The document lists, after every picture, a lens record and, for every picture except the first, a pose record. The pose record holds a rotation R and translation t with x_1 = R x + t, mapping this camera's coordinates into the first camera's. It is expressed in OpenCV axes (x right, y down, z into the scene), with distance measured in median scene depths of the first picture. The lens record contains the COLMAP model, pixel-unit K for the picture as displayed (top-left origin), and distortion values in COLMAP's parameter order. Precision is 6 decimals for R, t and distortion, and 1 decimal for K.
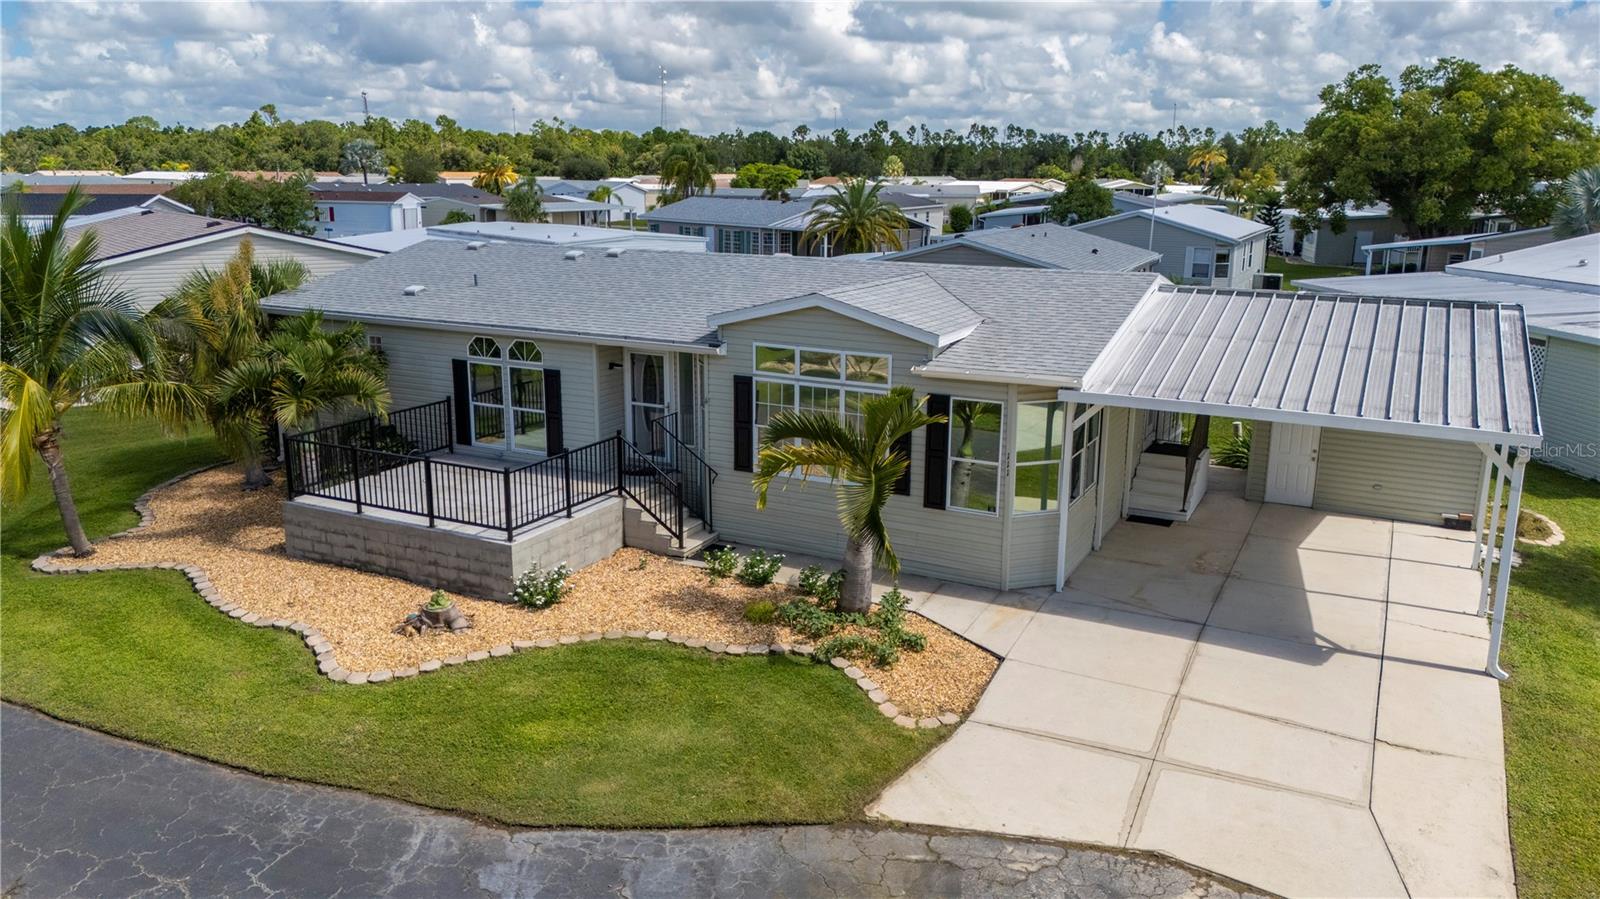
lens RADIAL K [[1179.7, 0, 800.0], [0, 1179.7, 449.5], [0, 0, 1]] dist [0.062697, -0.052574]
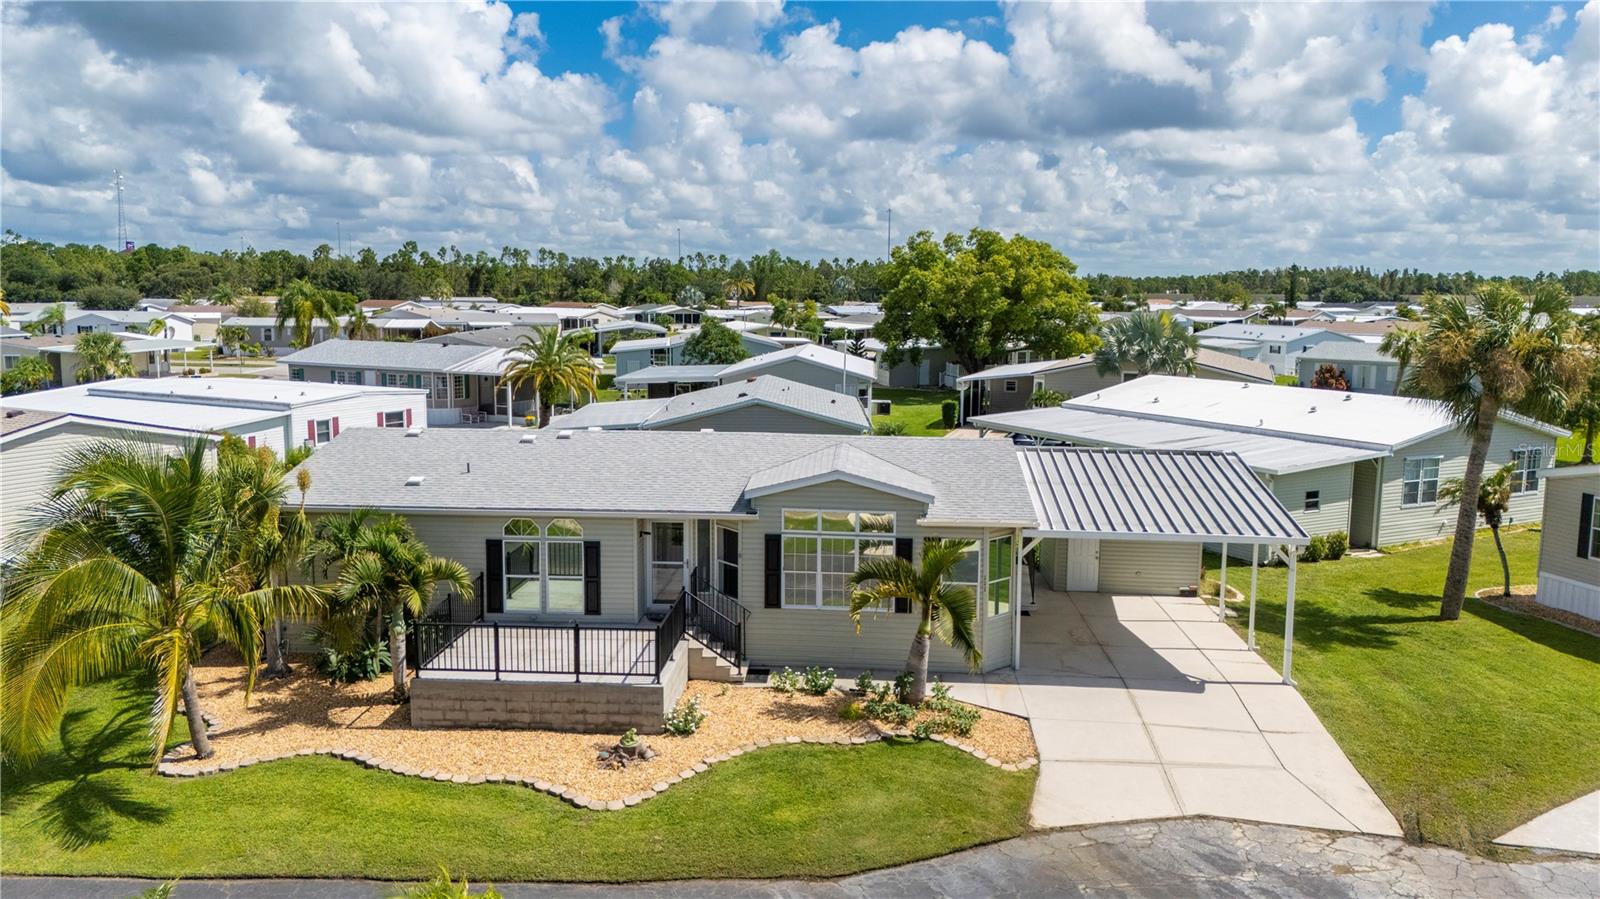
lens RADIAL K [[1179.7, 0, 800.0], [0, 1179.7, 449.5], [0, 0, 1]] dist [0.062697, -0.052574]
pose [[0.917715, -0.055109, 0.393398, -0.566252], [0.091104, 0.993132, -0.073404, -0.062274], [-0.386652, 0.103204, 0.916433, -0.233792]]
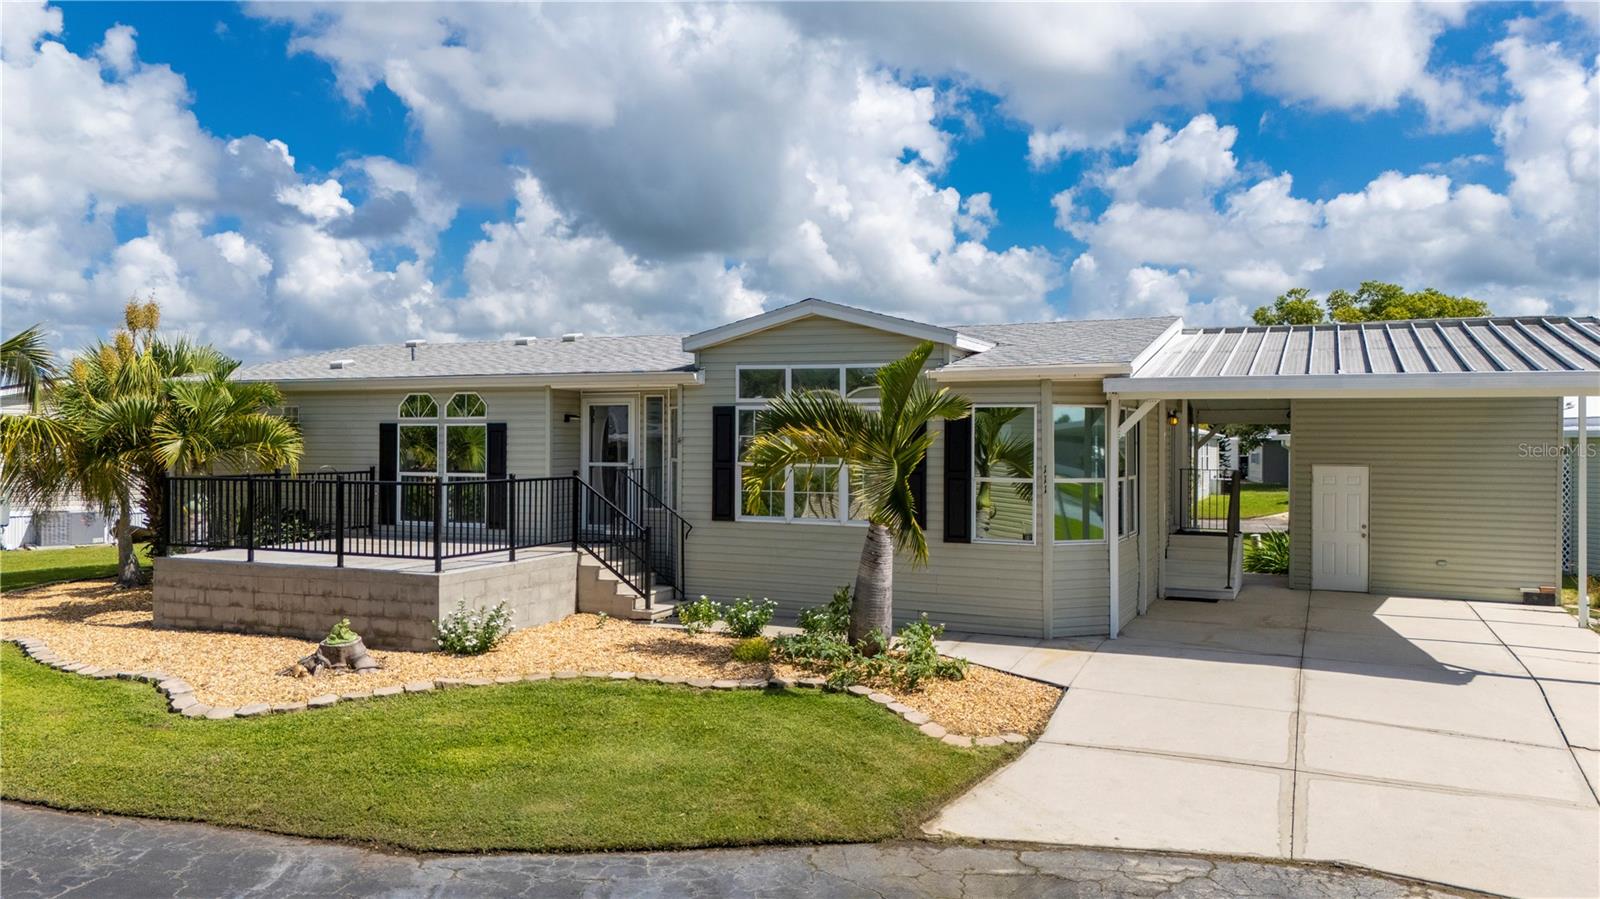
lens RADIAL K [[1179.7, 0, 800.0], [0, 1179.7, 449.5], [0, 0, 1]] dist [0.062697, -0.052574]
pose [[0.998647, -0.002702, 0.051941, -0.040200], [0.014491, 0.973563, -0.227959, 0.175878], [-0.049952, 0.228404, 0.972284, 0.181306]]
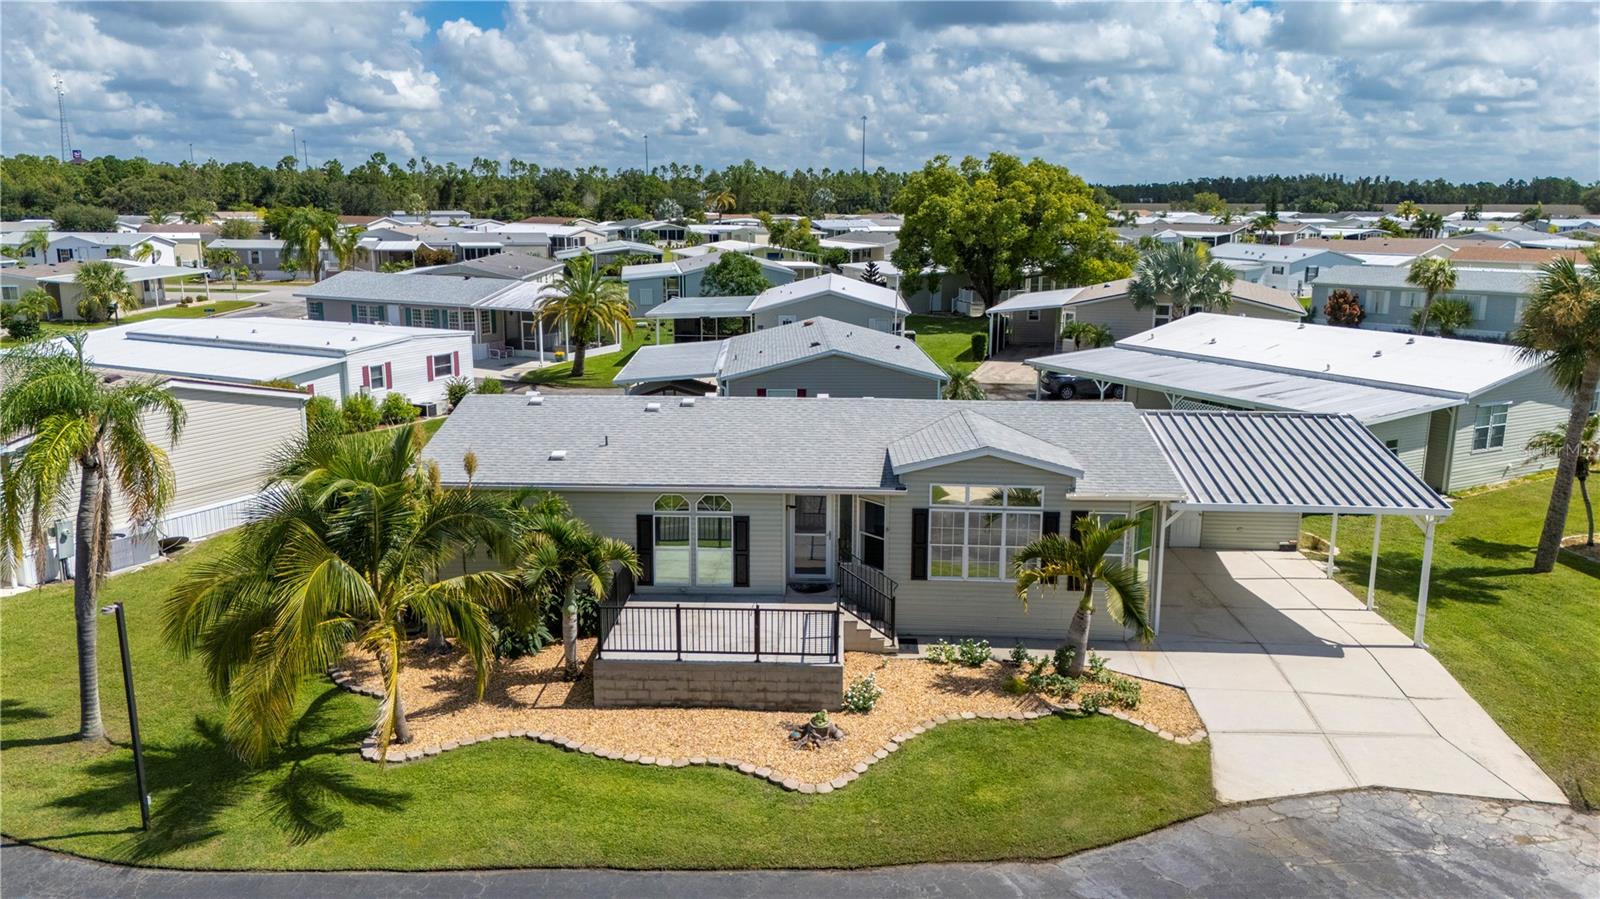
lens RADIAL K [[1179.7, 0, 800.0], [0, 1179.7, 449.5], [0, 0, 1]] dist [0.062697, -0.052574]
pose [[0.905150, -0.093055, 0.414782, -0.766049], [0.099869, 0.994987, 0.005286, -0.160392], [-0.413194, 0.036639, 0.909906, -0.164462]]
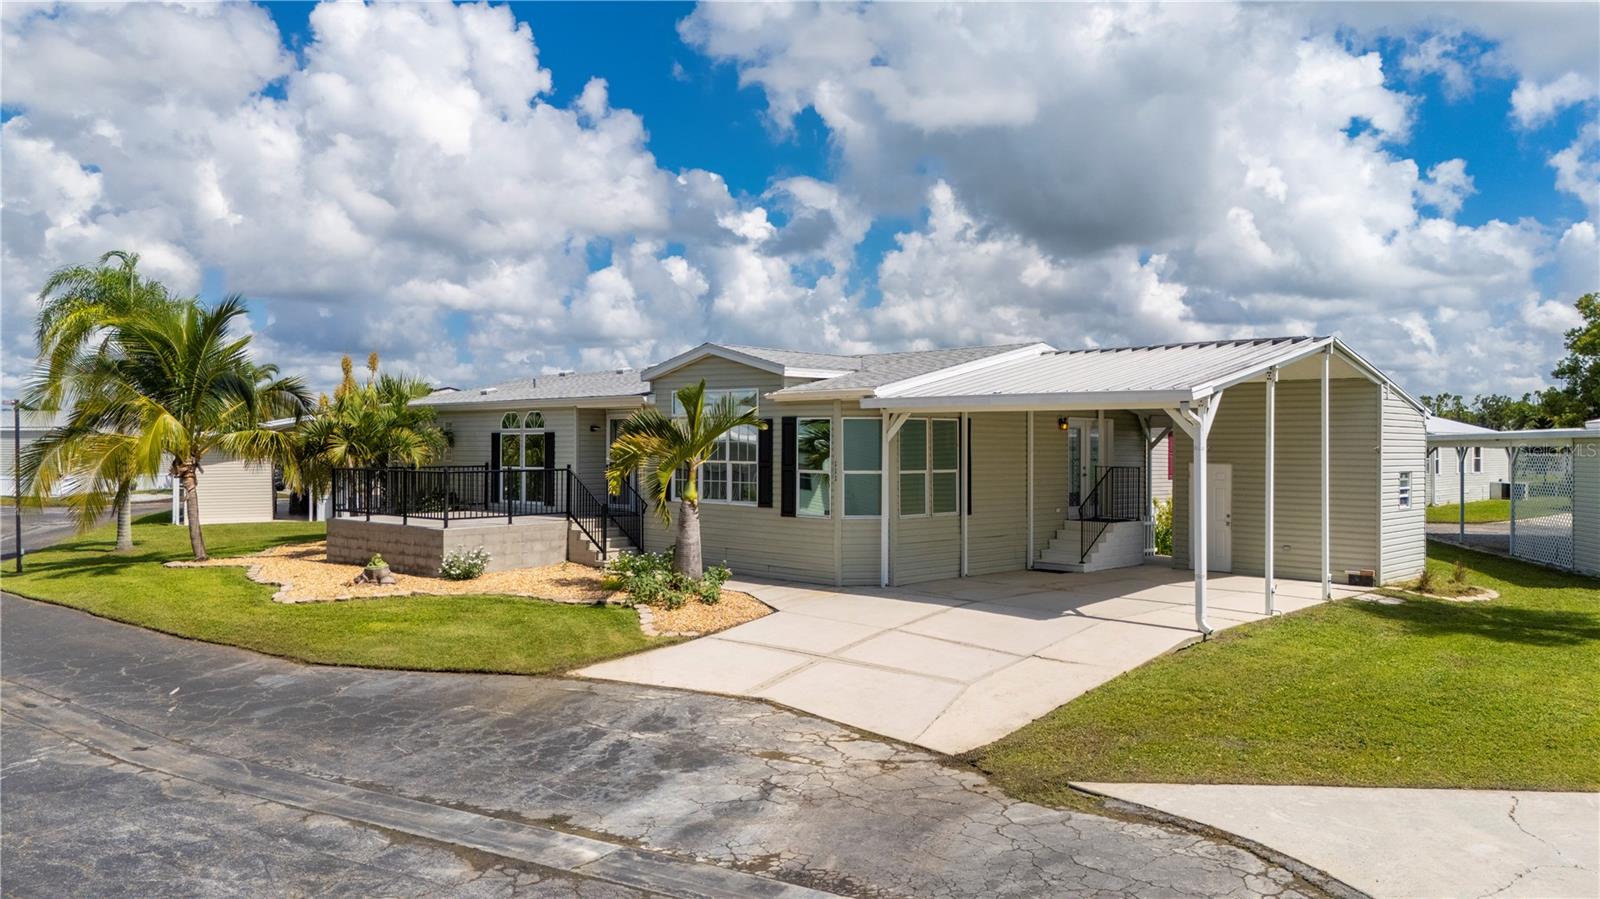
lens RADIAL K [[1168.9, 0, 795.5], [0, 1168.9, 445.9], [0, 0, 1]] dist [0.087794, -0.096695]
pose [[0.960310, -0.005587, -0.278879, 0.446614], [-0.060096, 0.972175, -0.226416, 0.244329], [0.272385, 0.234189, 0.933254, -0.088910]]
